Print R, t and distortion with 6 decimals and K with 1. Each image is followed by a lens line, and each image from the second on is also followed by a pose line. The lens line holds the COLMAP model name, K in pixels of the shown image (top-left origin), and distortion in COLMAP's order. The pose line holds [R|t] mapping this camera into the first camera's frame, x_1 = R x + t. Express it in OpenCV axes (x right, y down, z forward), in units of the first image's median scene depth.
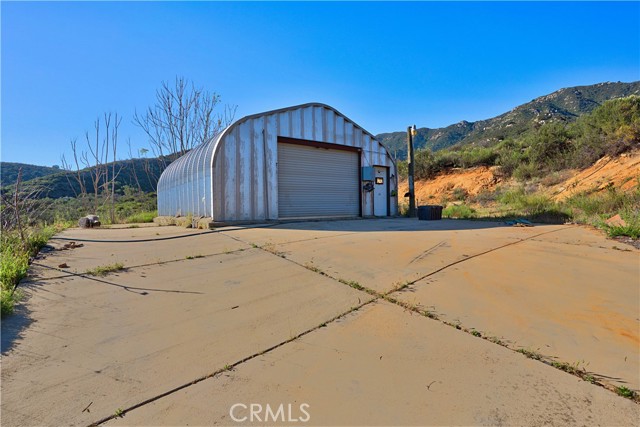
lens RADIAL K [[314.2, 0, 320.0], [0, 314.2, 213.5], [0, 0, 1]] dist [-0.057291, 0.021604]
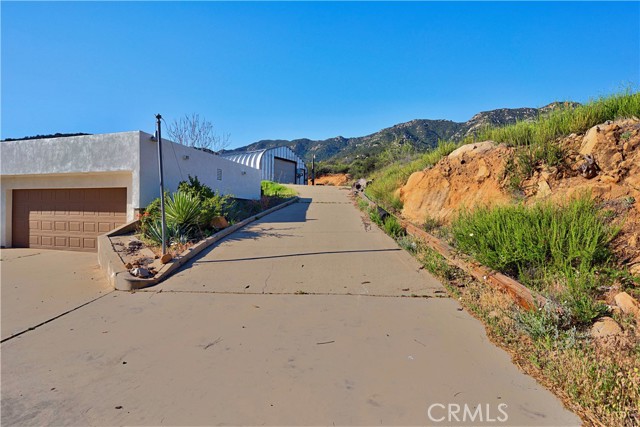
lens RADIAL K [[312.3, 0, 317.7], [0, 312.3, 214.4], [0, 0, 1]] dist [-0.089139, 0.037596]
pose [[0.932213, 0.029051, 0.360741, -0.509010], [-0.024432, 0.999551, -0.017360, 0.222871], [-0.361084, 0.007370, 0.932504, -1.219365]]
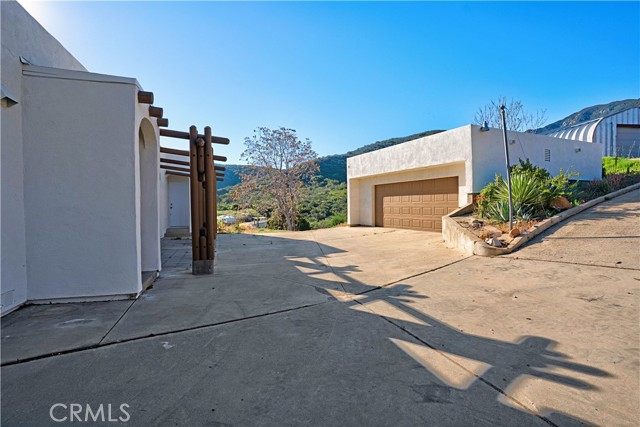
lens RADIAL K [[312.3, 0, 317.7], [0, 312.3, 214.4], [0, 0, 1]] dist [-0.089139, 0.037596]
pose [[0.855822, 0.022344, -0.516787, -0.557293], [-0.008494, 0.999539, 0.029149, 0.237881], [0.517200, -0.020556, 0.855617, -1.289026]]
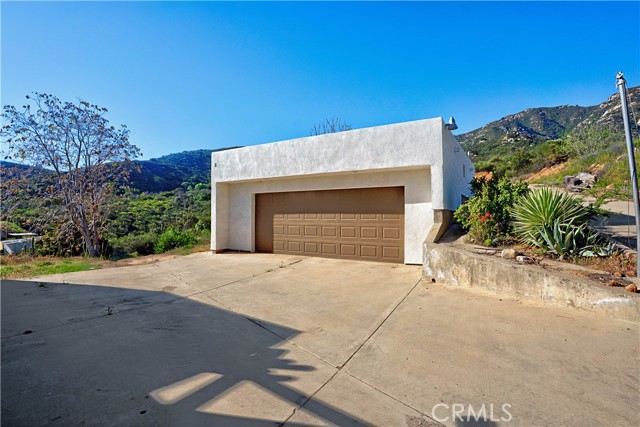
lens RADIAL K [[312.3, 0, 317.7], [0, 312.3, 214.4], [0, 0, 1]] dist [-0.089139, 0.037596]
pose [[0.997955, 0.020896, 0.060415, -0.821662], [-0.019541, 0.999546, -0.022938, 0.232342], [-0.060867, 0.021711, 0.997910, -1.048848]]
